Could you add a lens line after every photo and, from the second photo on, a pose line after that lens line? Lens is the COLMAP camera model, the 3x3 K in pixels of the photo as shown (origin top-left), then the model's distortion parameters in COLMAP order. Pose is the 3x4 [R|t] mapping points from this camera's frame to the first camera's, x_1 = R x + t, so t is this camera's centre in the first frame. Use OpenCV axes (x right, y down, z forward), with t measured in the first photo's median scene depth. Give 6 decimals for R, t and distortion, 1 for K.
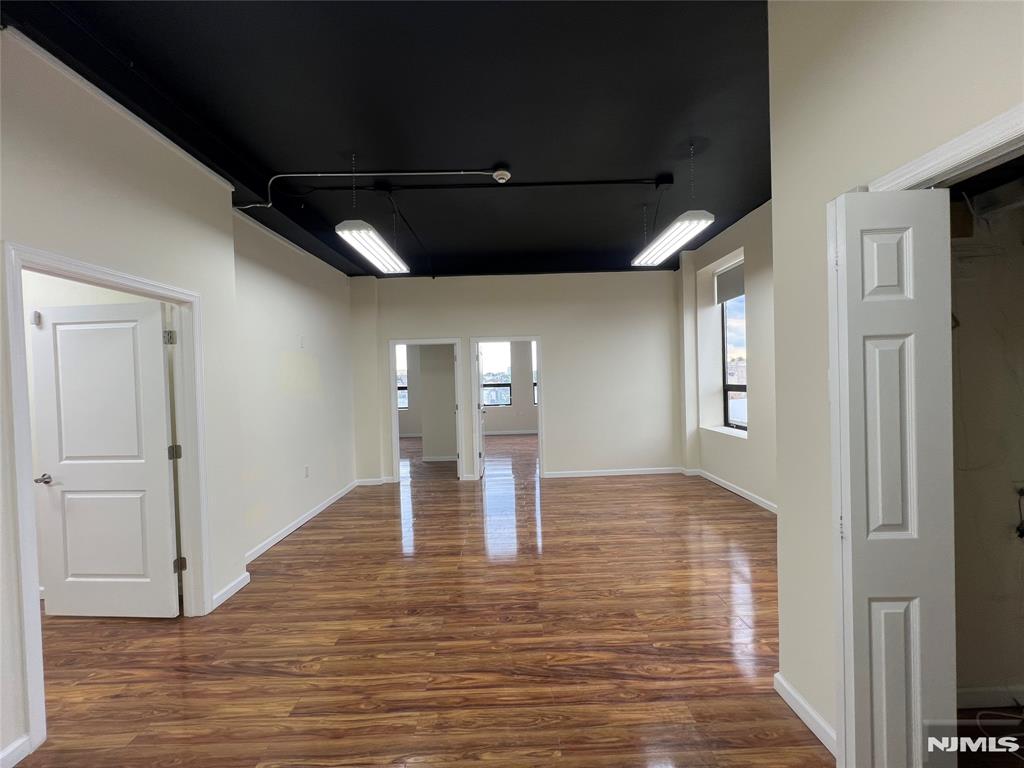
lens RADIAL K [[410.4, 0, 512.0], [0, 410.4, 384.0], [0, 0, 1]] dist [0.001677, 0.000194]
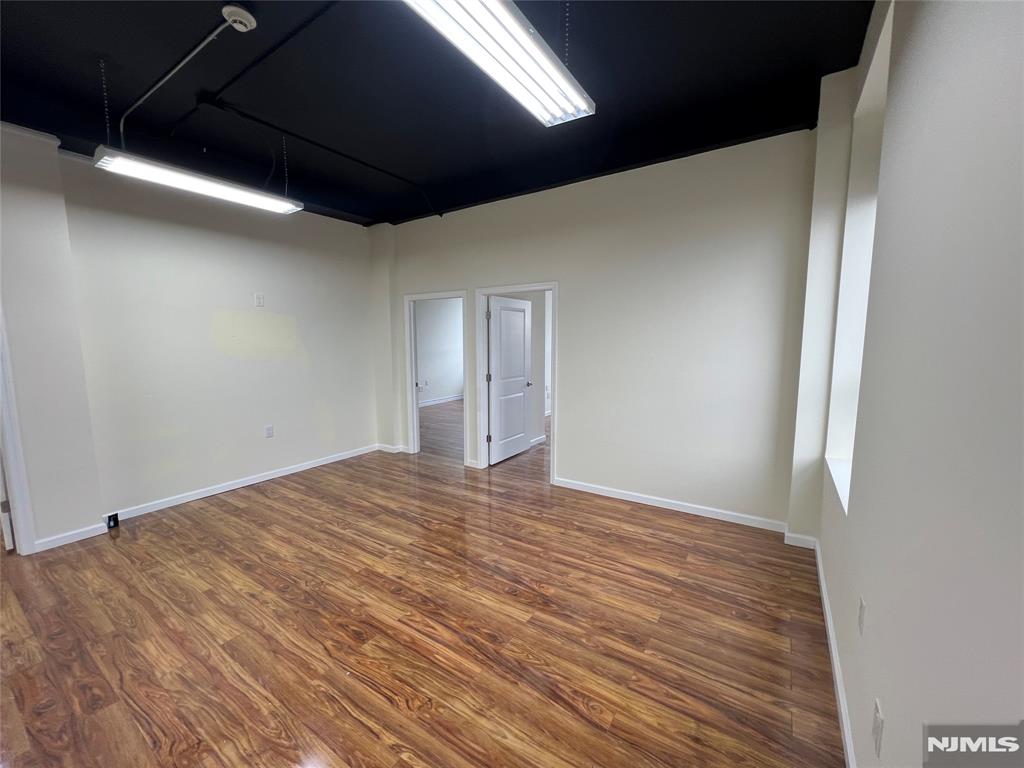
lens RADIAL K [[410.4, 0, 512.0], [0, 410.4, 384.0], [0, 0, 1]] dist [0.001677, 0.000194]
pose [[0.825687, 0.087715, -0.557267, 0.790176], [-0.029025, 0.993135, 0.113317, -0.048566], [0.563381, -0.077390, 0.822565, 0.757905]]
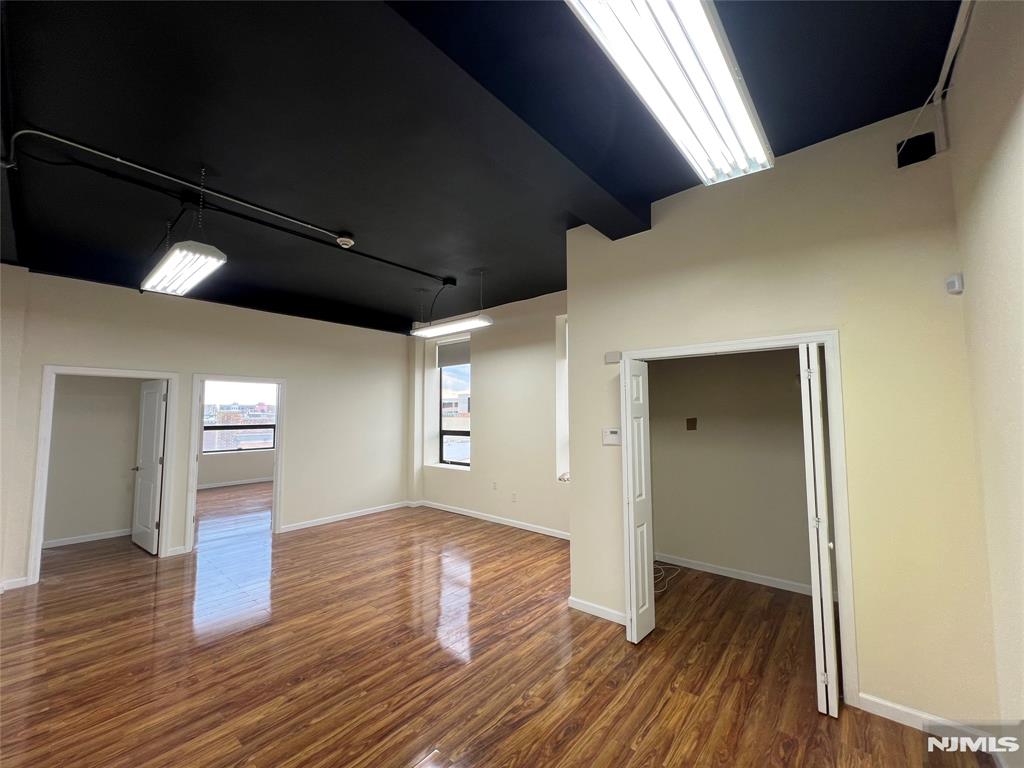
lens RADIAL K [[410.4, 0, 512.0], [0, 410.4, 384.0], [0, 0, 1]] dist [0.001677, 0.000194]
pose [[0.655397, 0.080118, 0.751023, -0.589022], [-0.005129, 0.994807, -0.101649, -0.024539], [-0.755267, 0.062769, 0.652405, -0.025871]]
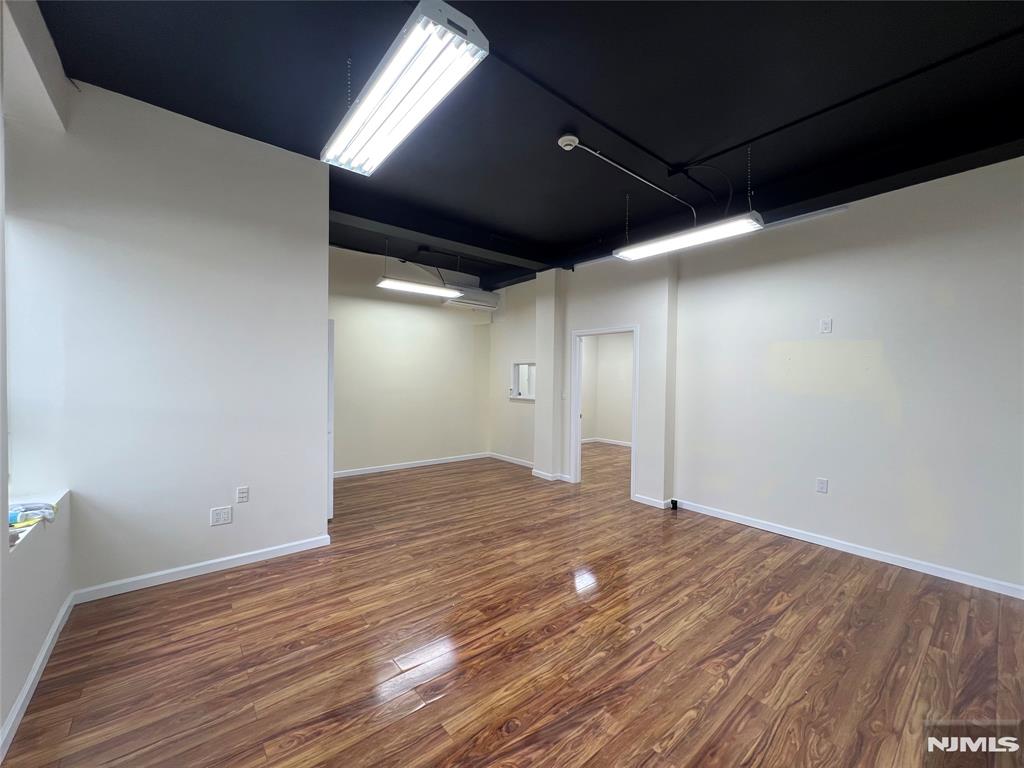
lens RADIAL K [[408.6, 0, 512.0], [0, 408.6, 384.0], [0, 0, 1]] dist [0.001174, 0.000077]
pose [[-0.780755, 0.030055, -0.624113, 0.701991], [0.000330, 0.998862, 0.047689, -0.038905], [0.624837, 0.037027, -0.779877, 1.818486]]
